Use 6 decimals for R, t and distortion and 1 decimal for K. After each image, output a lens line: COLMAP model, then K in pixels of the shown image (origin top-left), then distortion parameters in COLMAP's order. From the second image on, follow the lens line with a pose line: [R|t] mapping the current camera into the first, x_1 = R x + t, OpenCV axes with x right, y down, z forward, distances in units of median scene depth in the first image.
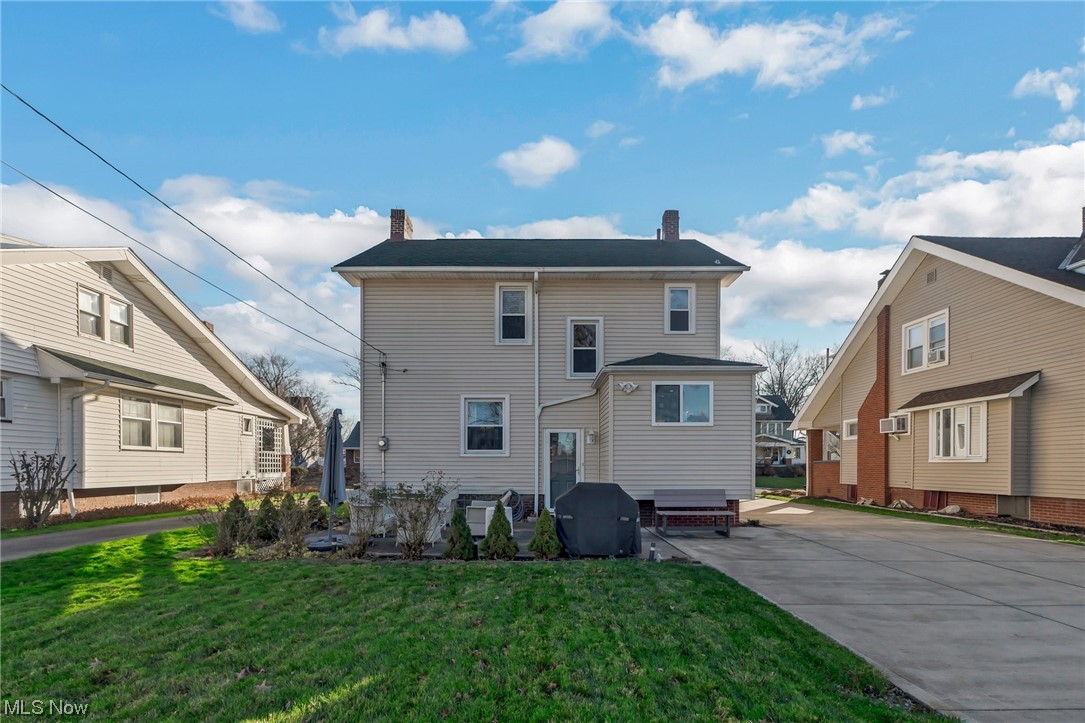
lens RADIAL K [[492.4, 0, 542.5], [0, 492.4, 361.5], [0, 0, 1]] dist [-0.000651, -0.000011]
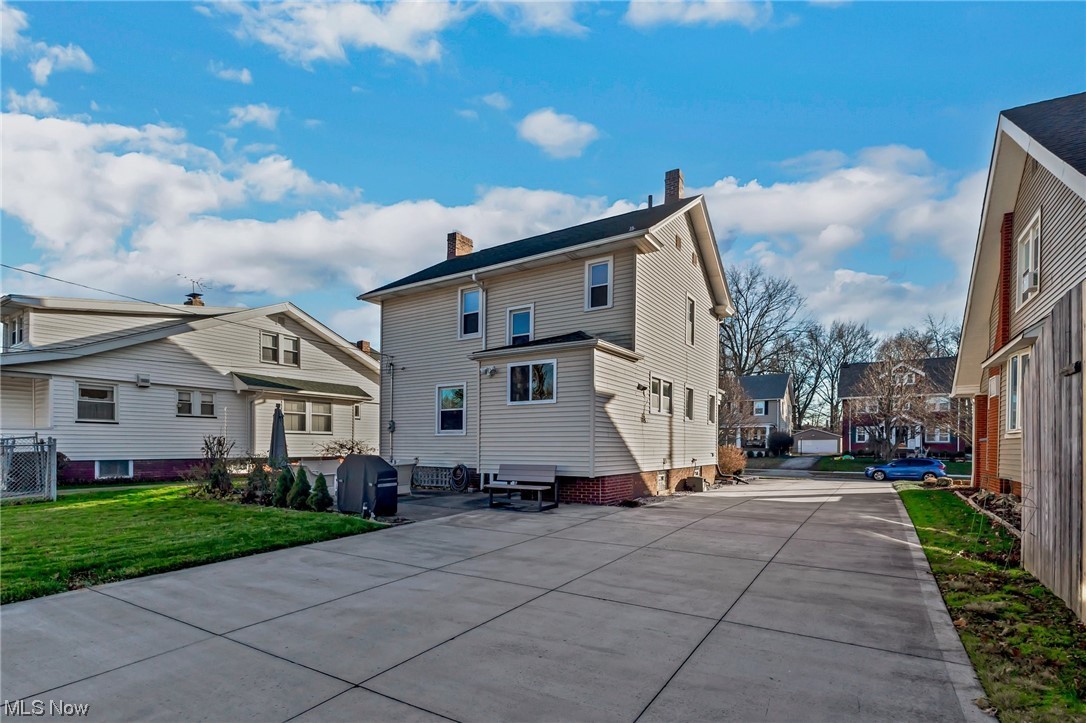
lens RADIAL K [[487.2, 0, 539.6], [0, 487.2, 345.1], [0, 0, 1]] dist [0.002742, 0.000267]
pose [[0.854902, -0.102877, -0.508486, 0.663638], [0.103945, 0.994233, -0.026395, 0.027771], [0.508269, -0.030289, 0.860665, 0.094679]]
